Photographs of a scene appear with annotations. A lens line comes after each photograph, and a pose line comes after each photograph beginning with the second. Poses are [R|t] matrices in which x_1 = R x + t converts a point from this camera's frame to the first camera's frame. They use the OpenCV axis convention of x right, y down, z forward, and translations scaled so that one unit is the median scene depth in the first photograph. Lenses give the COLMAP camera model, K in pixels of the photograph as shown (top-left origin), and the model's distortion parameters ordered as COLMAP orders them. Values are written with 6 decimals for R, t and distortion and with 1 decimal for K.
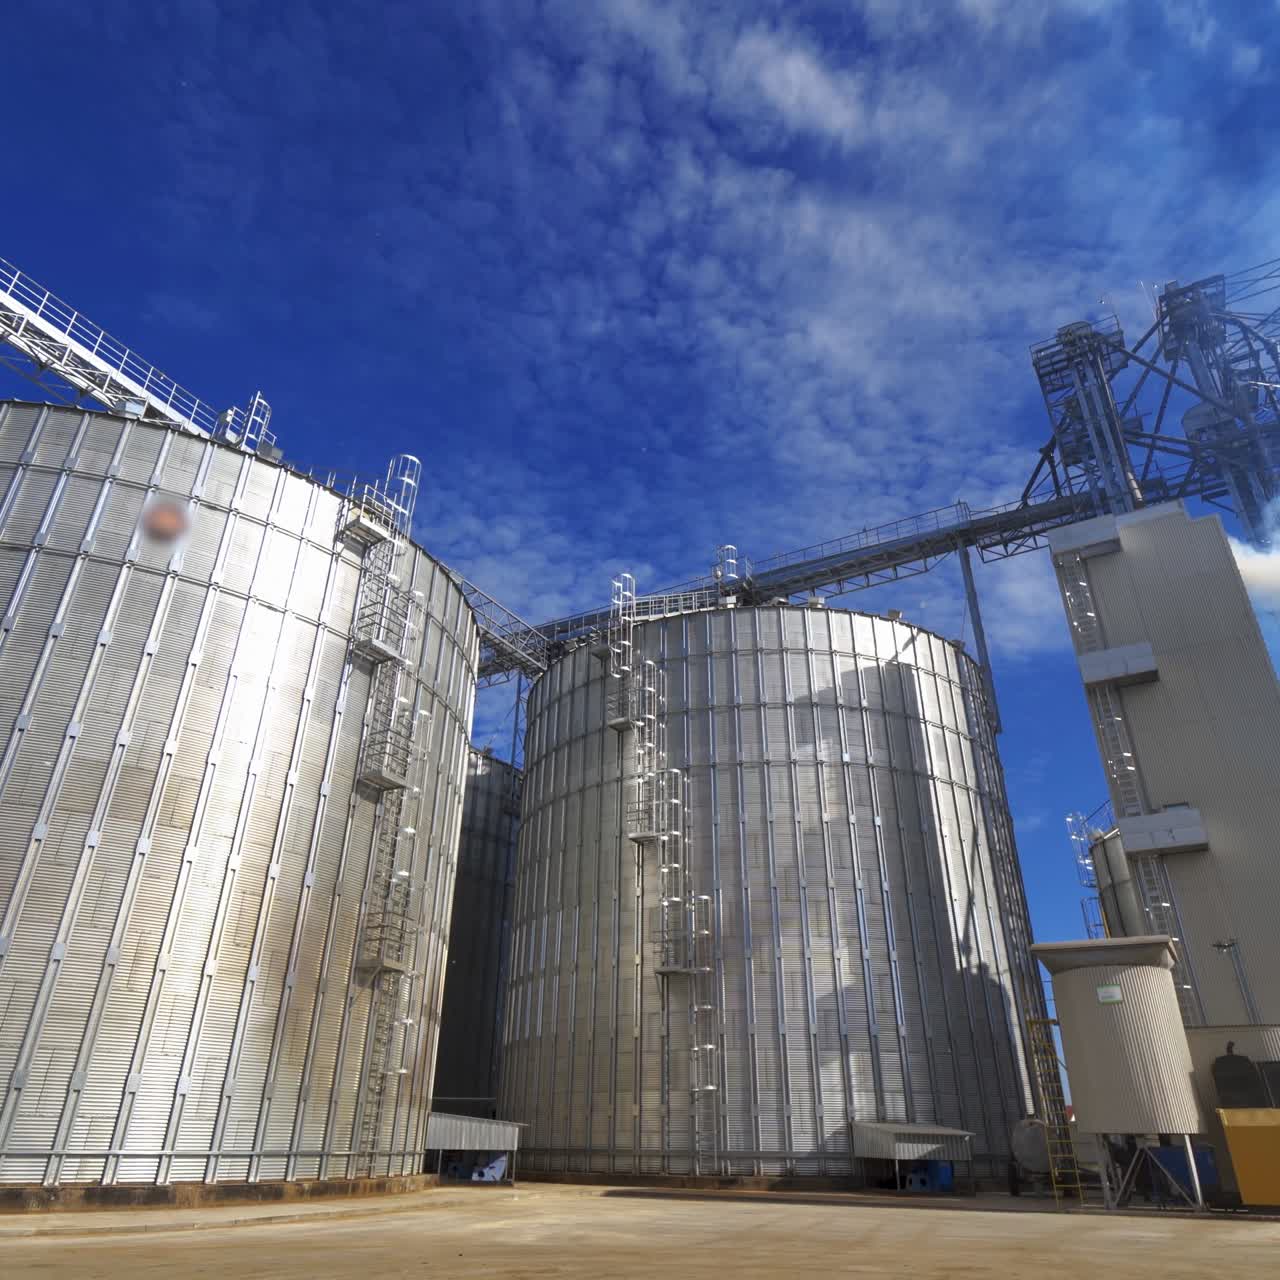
lens RADIAL K [[939.8, 0, 639.3], [0, 939.8, 634.0], [0, 0, 1]] dist [0.006247, -0.000156]
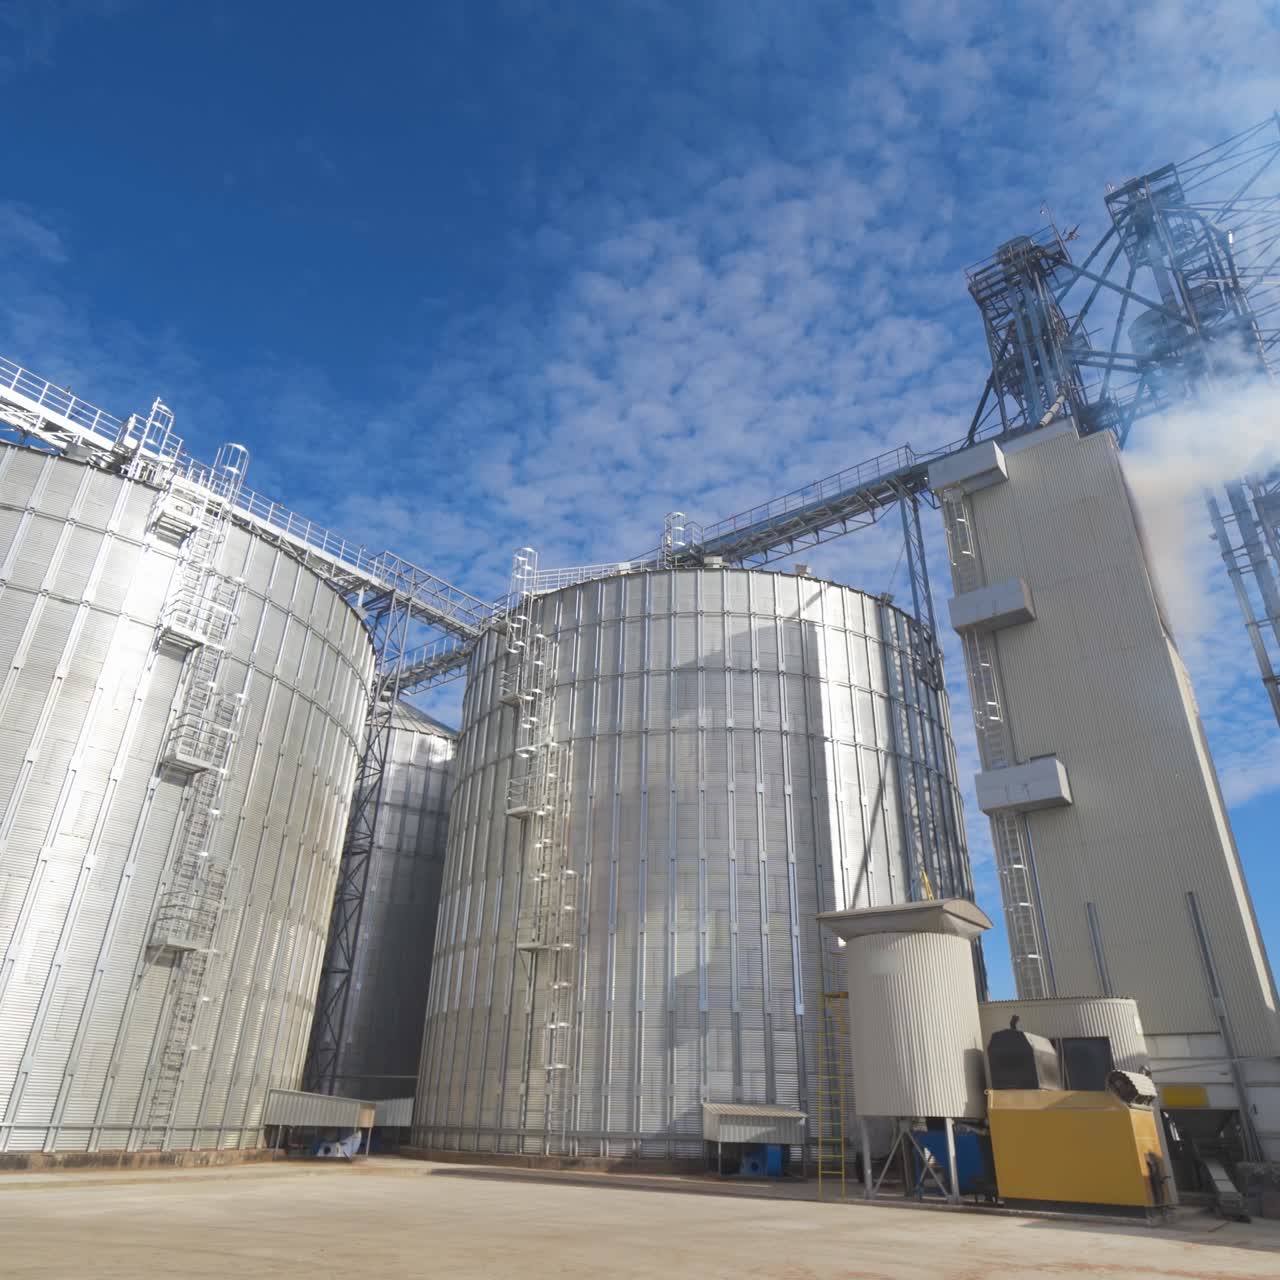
lens RADIAL K [[939.8, 0, 639.4], [0, 939.8, 630.3], [0, 0, 1]] dist [0.006247, -0.000156]
pose [[0.987860, -0.060171, -0.143224, 0.305101], [0.061825, 0.998062, 0.007124, 0.029141], [0.142518, -0.015892, 0.989665, 0.053360]]
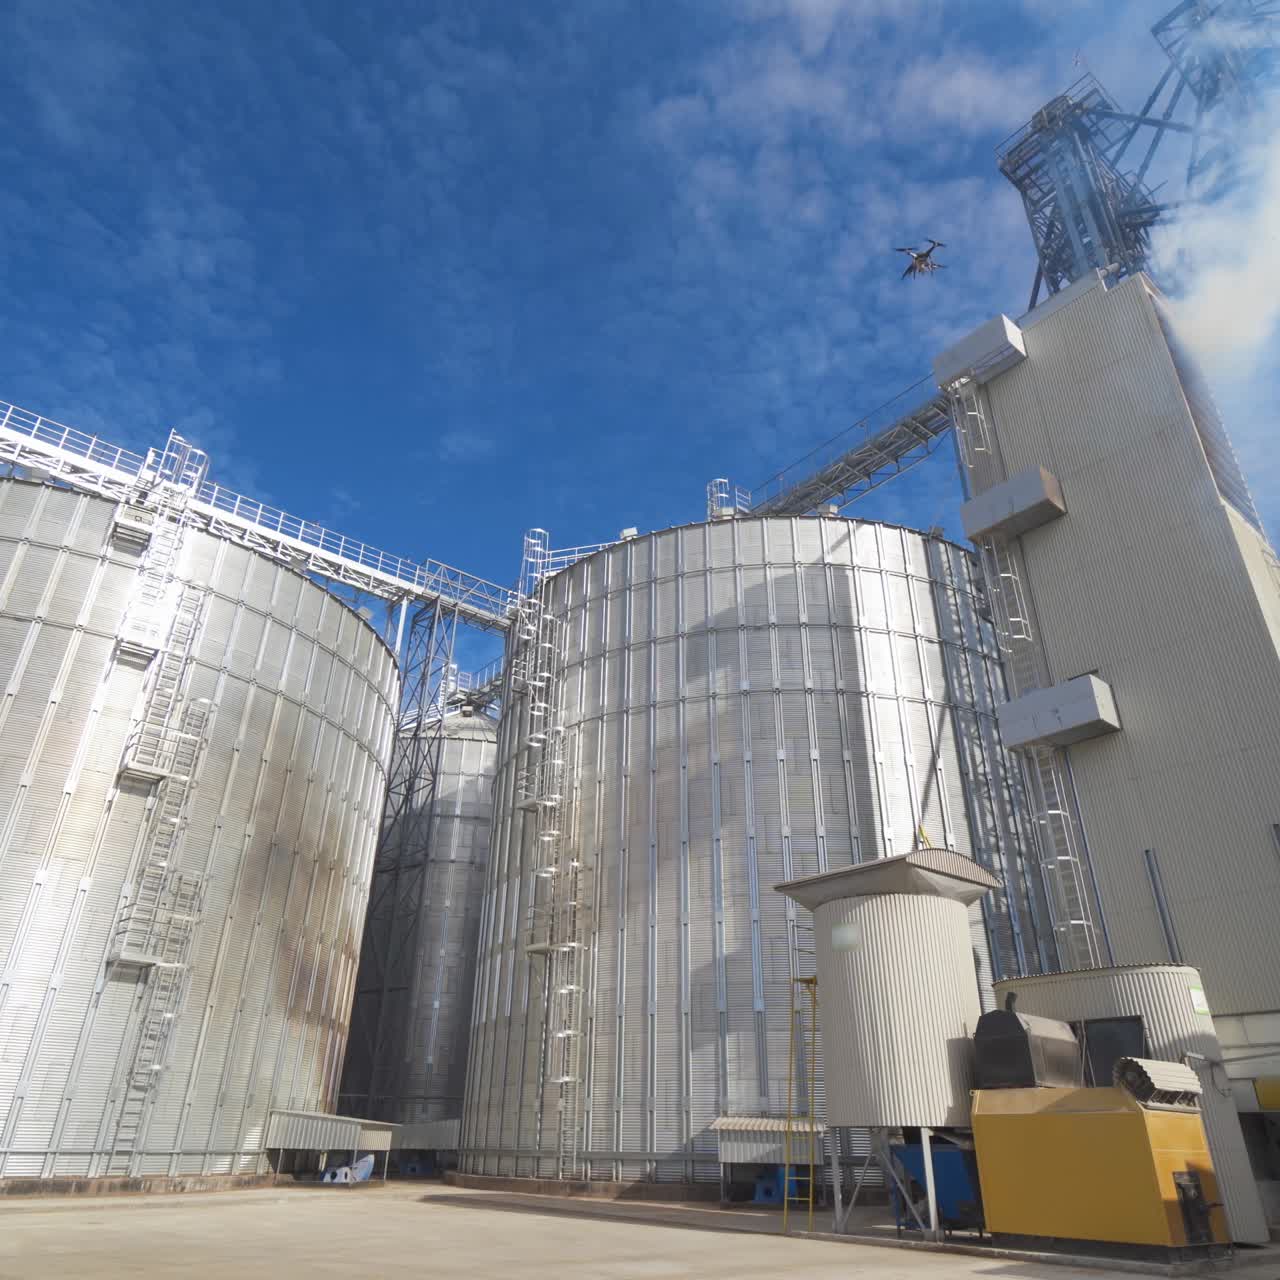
lens RADIAL K [[939.8, 0, 636.4], [0, 939.8, 631.3], [0, 0, 1]] dist [0.006247, -0.000156]
pose [[0.933228, -0.169627, -0.316720, 0.454852], [0.167645, 0.985271, -0.033711, 0.107669], [0.317774, -0.021636, 0.947920, 0.192225]]
